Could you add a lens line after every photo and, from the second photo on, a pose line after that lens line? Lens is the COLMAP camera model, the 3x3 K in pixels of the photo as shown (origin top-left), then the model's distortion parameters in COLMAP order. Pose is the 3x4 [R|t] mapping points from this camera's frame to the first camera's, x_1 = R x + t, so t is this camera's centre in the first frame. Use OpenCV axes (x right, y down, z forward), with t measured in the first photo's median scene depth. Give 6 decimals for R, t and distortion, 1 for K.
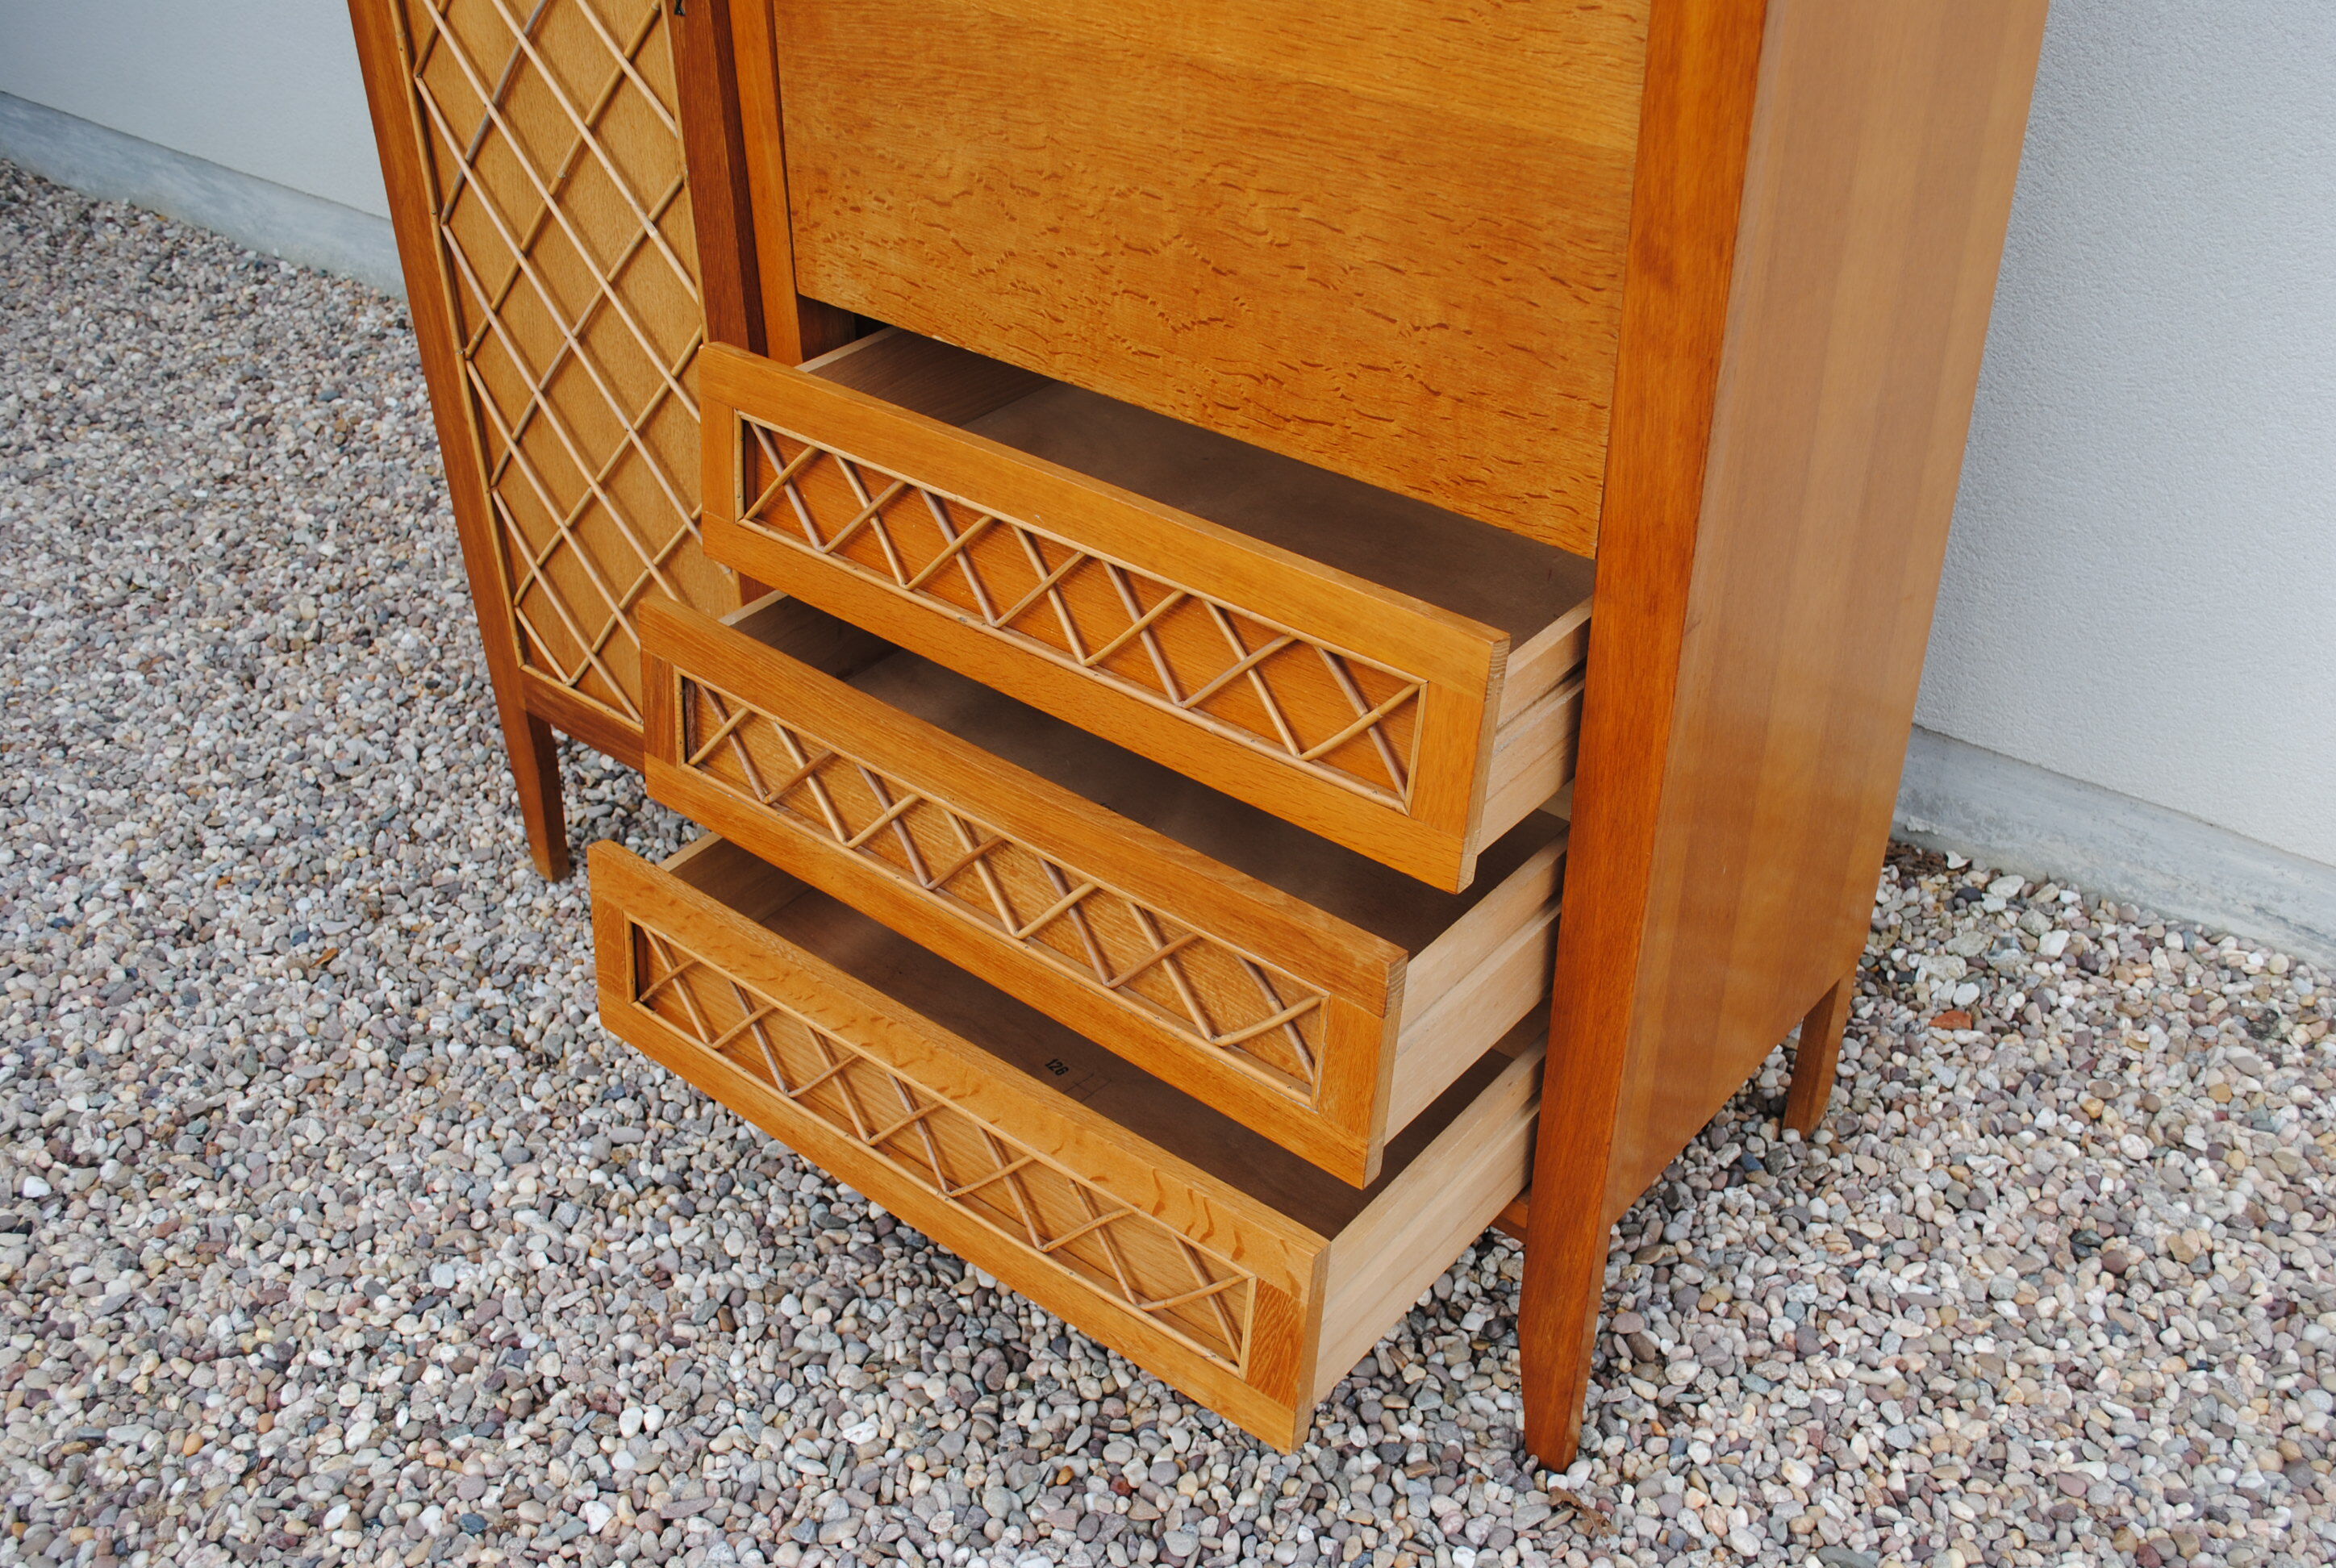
lens RADIAL K [[2245.2, 0, 1196.1], [0, 2245.2, 772.6], [0, 0, 1]] dist [-0.064498, 0.015566]
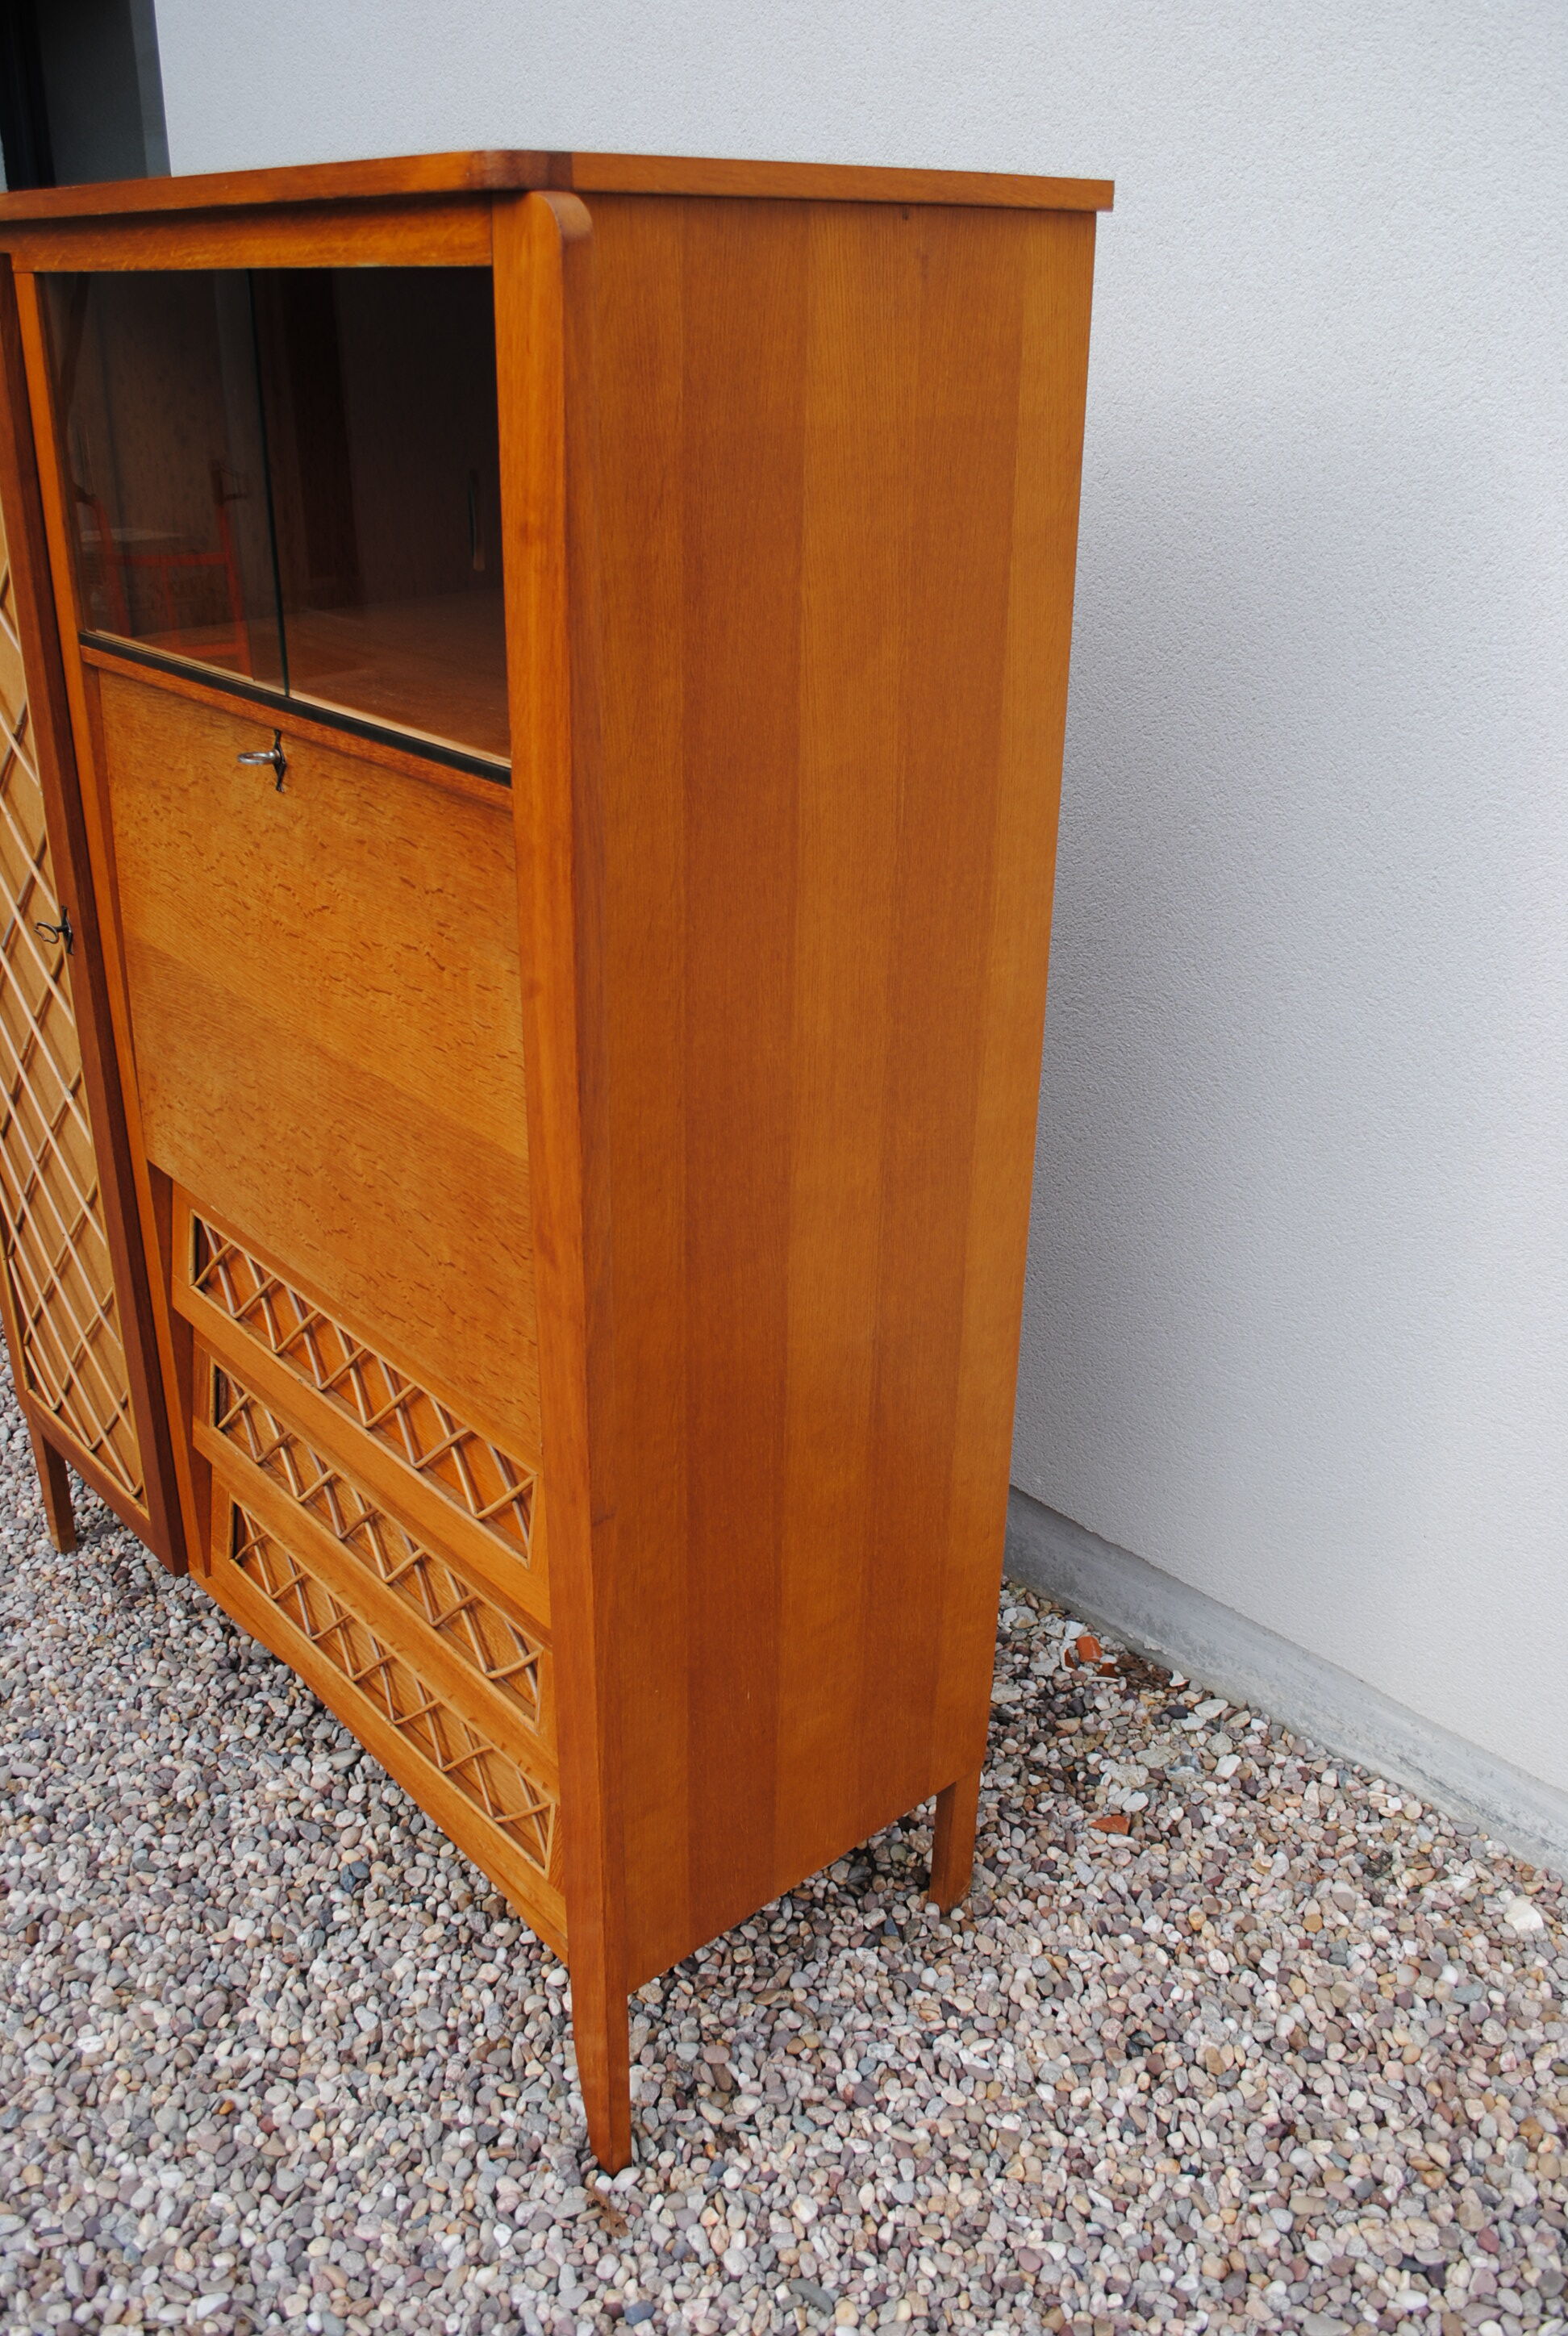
lens RADIAL K [[1934.2, 0, 763.1], [0, 1934.2, 1151.1], [0, 0, 1]] dist [-0.081422, 0.012327]
pose [[0.985472, 0.087875, -0.145336, 0.316453], [-0.108125, 0.984530, -0.137876, -0.090777], [0.130972, 0.151588, 0.979728, -0.067717]]
